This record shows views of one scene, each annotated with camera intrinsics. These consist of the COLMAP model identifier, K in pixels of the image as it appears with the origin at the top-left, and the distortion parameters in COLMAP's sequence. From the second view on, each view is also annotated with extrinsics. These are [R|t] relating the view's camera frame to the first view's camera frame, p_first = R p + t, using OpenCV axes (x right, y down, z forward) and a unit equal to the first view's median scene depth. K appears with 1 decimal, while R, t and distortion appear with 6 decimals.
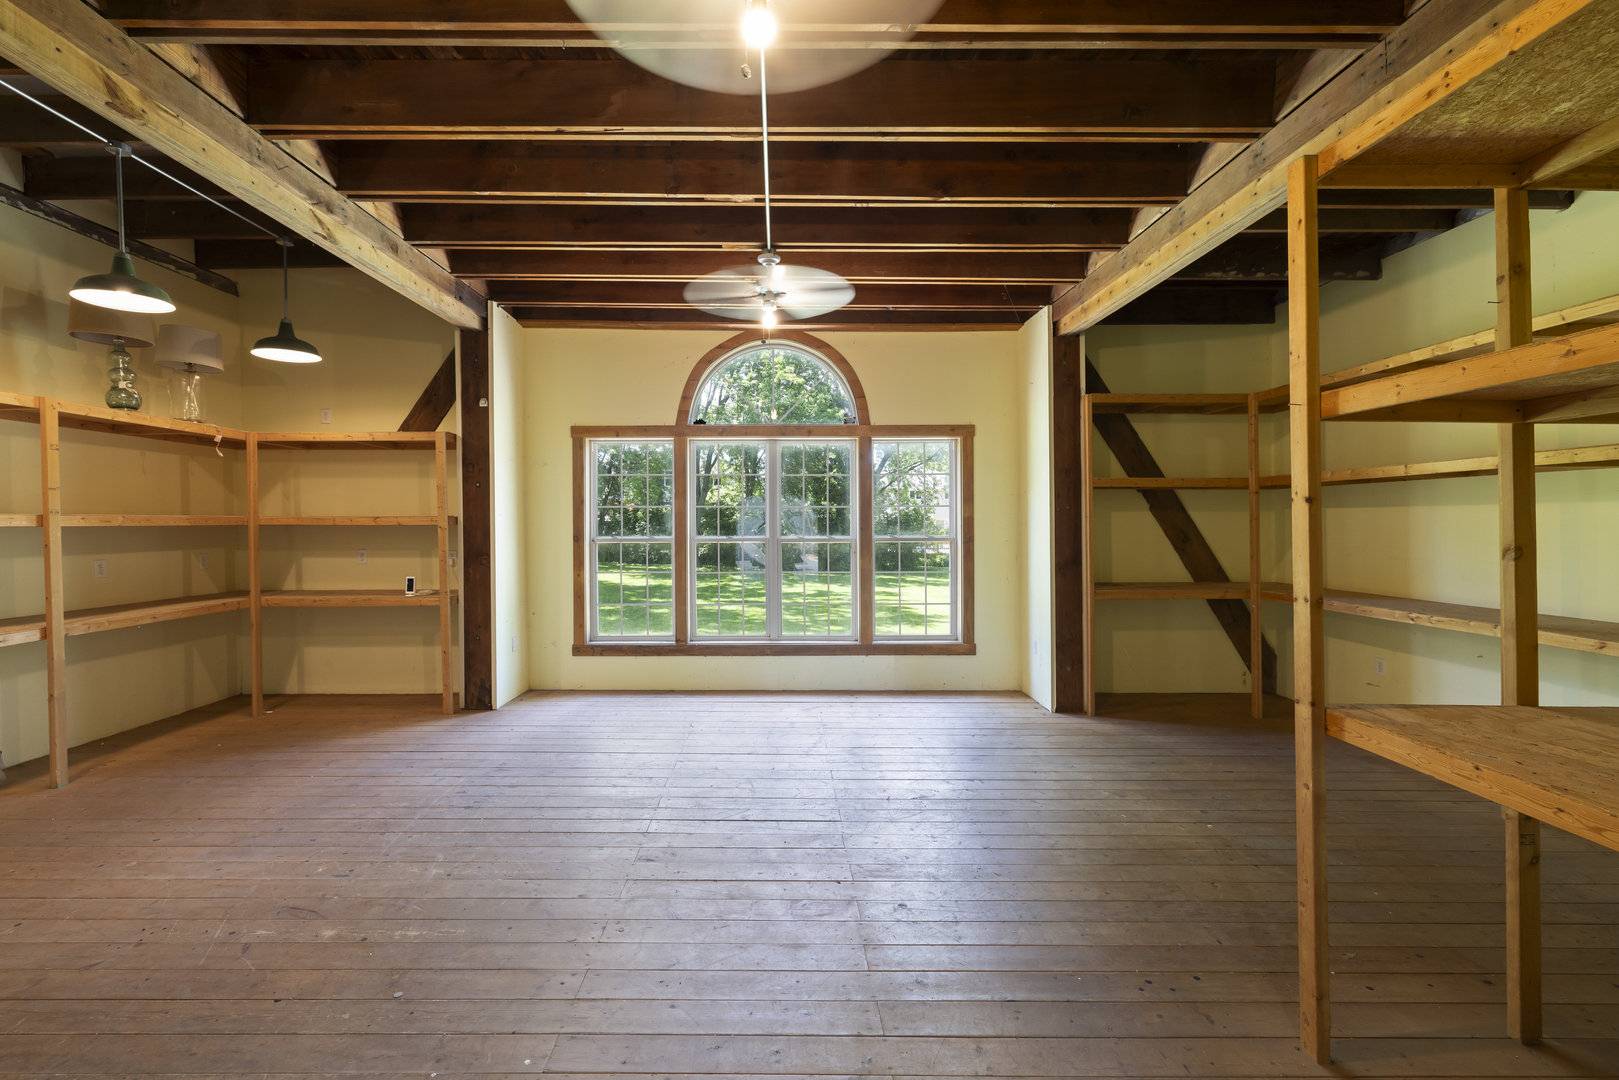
lens RADIAL K [[680.2, 0, 785.8], [0, 680.2, 522.3], [0, 0, 1]] dist [0.001145, 0.000078]
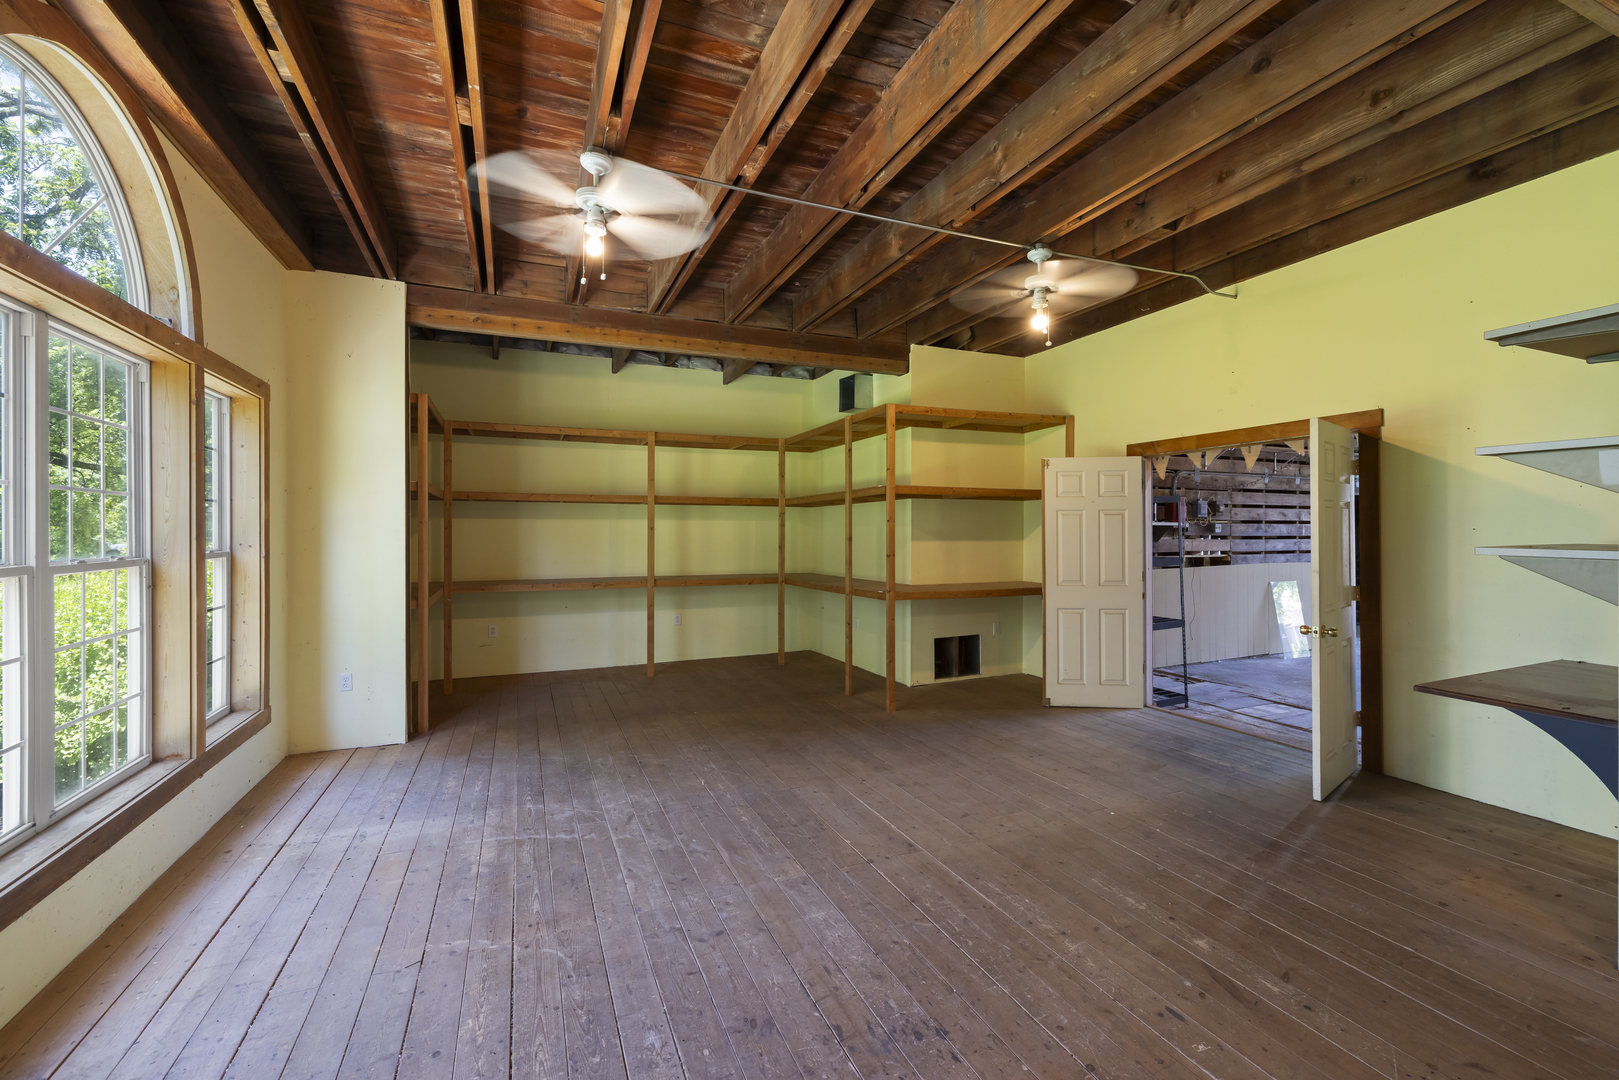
lens RADIAL K [[680.2, 0, 785.8], [0, 680.2, 522.3], [0, 0, 1]] dist [0.001145, 0.000078]
pose [[-0.362851, 0.014186, 0.931739, -0.739684], [0.003588, 0.999898, -0.013827, 0.007619], [-0.931840, -0.001674, -0.362865, 1.029064]]
